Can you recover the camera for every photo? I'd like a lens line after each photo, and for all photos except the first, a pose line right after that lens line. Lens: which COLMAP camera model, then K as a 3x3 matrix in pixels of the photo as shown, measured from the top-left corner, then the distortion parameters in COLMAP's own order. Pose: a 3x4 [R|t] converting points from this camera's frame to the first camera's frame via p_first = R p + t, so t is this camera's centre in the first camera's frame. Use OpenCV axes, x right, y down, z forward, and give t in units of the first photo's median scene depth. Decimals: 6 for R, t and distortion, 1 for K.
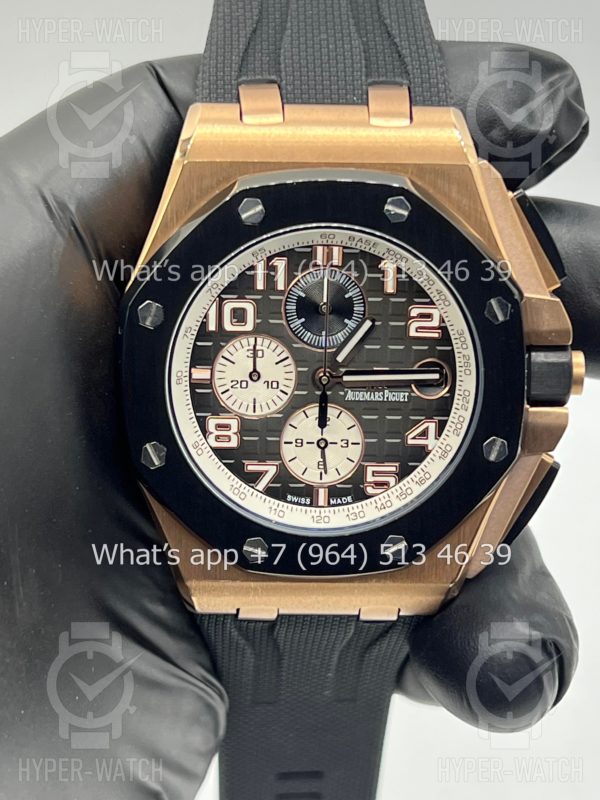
lens RADIAL K [[1868.0, 0, 300.0], [0, 1868.0, 400.0], [0, 0, 1]] dist [0.067645, 0.190023]
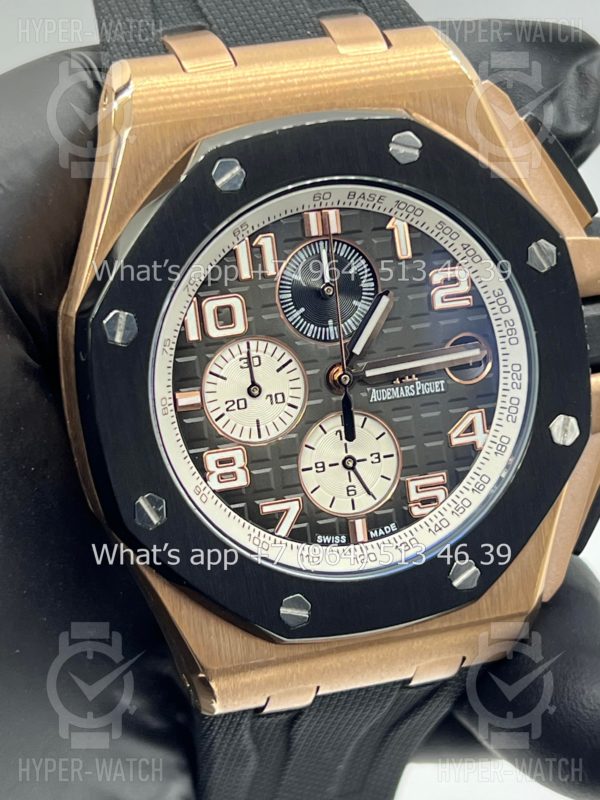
lens RADIAL K [[1868.0, 0, 300.0], [0, 1868.0, 400.0], [0, 0, 1]] dist [0.067645, 0.190023]
pose [[0.965749, -0.165129, 0.200153, -0.162351], [0.180297, 0.981783, -0.059955, 0.041125], [-0.186607, 0.093988, 0.977929, 0.234098]]
